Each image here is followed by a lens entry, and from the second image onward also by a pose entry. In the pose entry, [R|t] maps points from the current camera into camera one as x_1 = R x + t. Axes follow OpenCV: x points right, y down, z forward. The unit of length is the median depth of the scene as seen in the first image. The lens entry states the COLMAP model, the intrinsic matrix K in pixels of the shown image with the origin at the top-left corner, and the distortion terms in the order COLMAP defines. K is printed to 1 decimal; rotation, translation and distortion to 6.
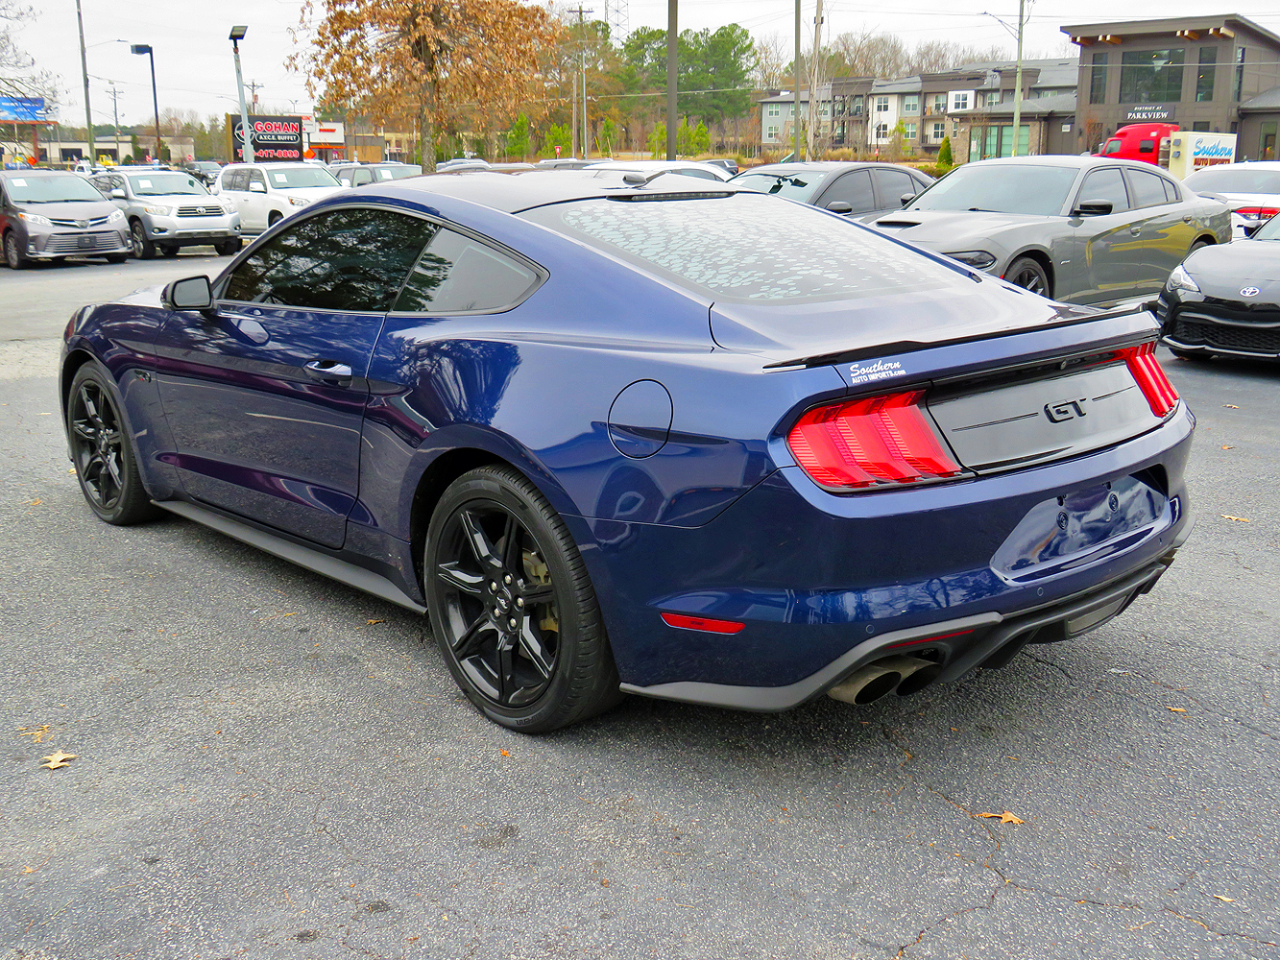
lens RADIAL K [[1422.2, 0, 661.6], [0, 1422.2, 480.0], [0, 0, 1]] dist [-0.063509, 0.036878]
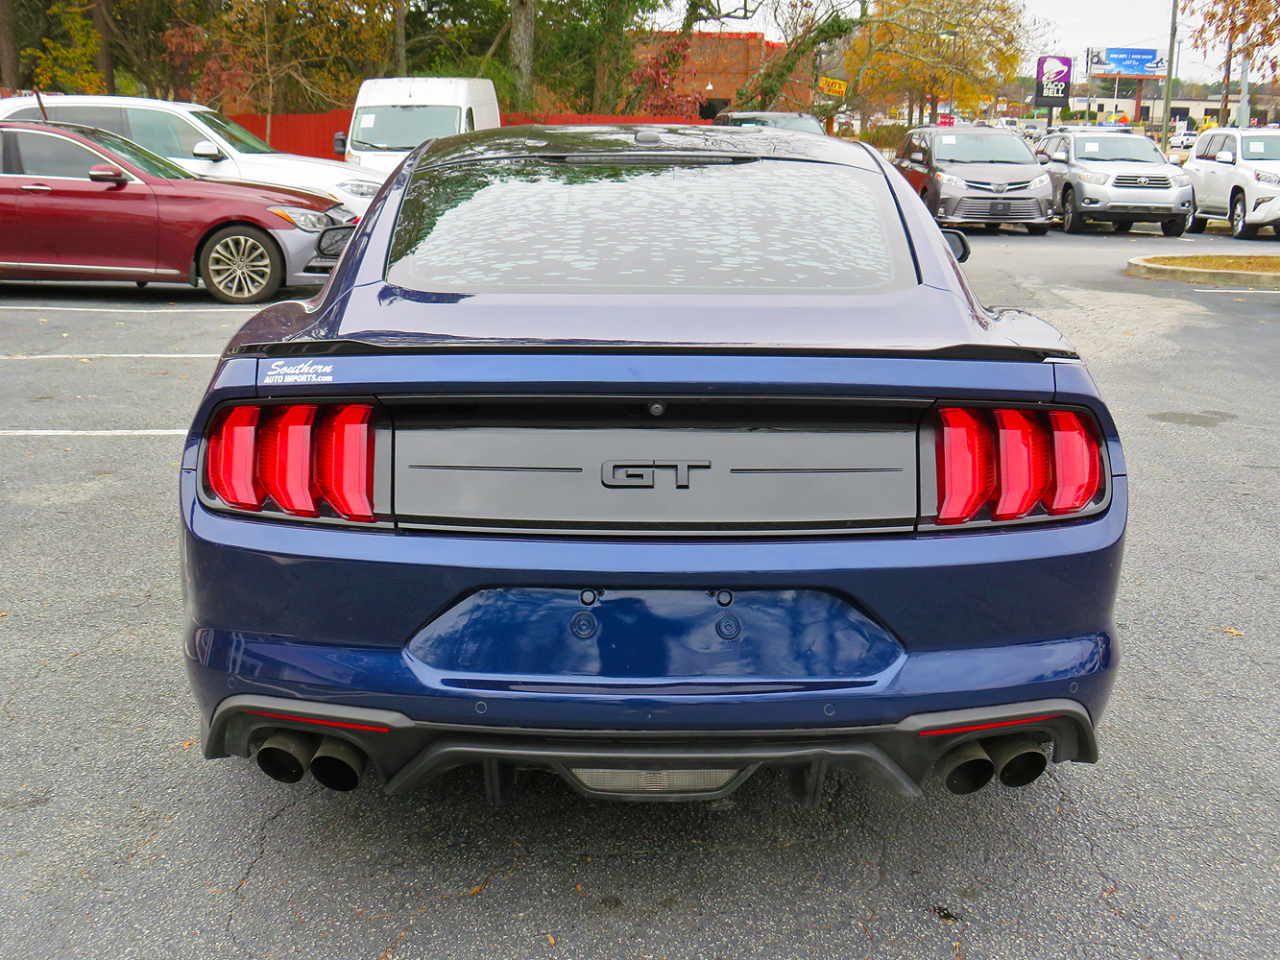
lens RADIAL K [[1671.6, 0, 640.0], [0, 1671.6, 480.0], [0, 0, 1]] dist [-0.032155, -0.016804]
pose [[0.724566, 0.163019, -0.669649, 0.500952], [-0.171510, 0.983707, 0.053898, -0.054362], [0.667524, 0.075799, 0.740720, 0.236261]]
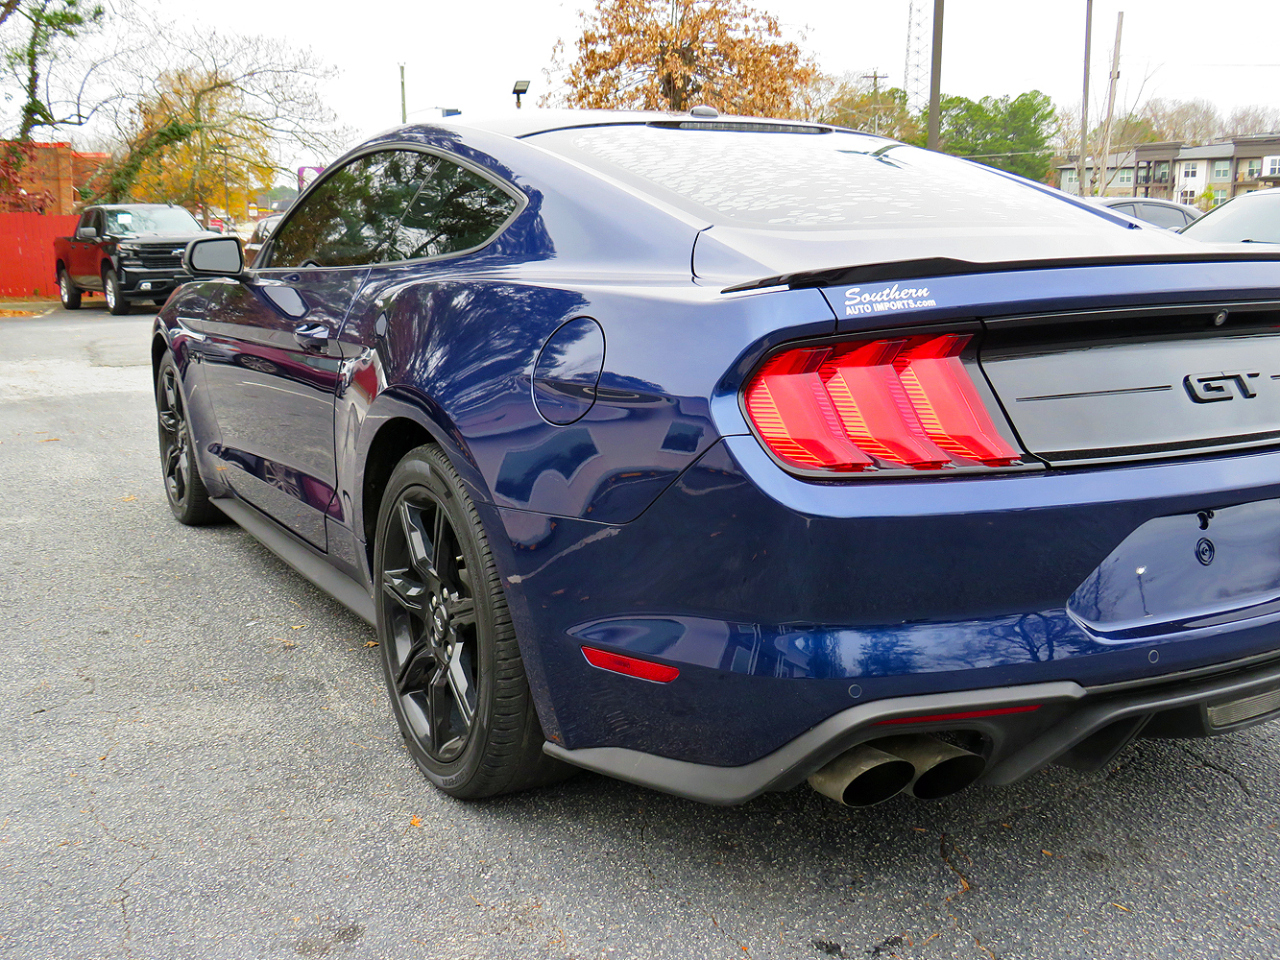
lens RADIAL K [[1372.2, 0, 640.0], [0, 1372.2, 480.0], [0, 0, 1]] dist [-0.052509, 0.029364]
pose [[0.972356, 0.046197, -0.228888, 0.101836], [-0.056654, 0.997619, -0.039324, 0.020788], [0.226527, 0.051204, 0.972658, 0.194512]]
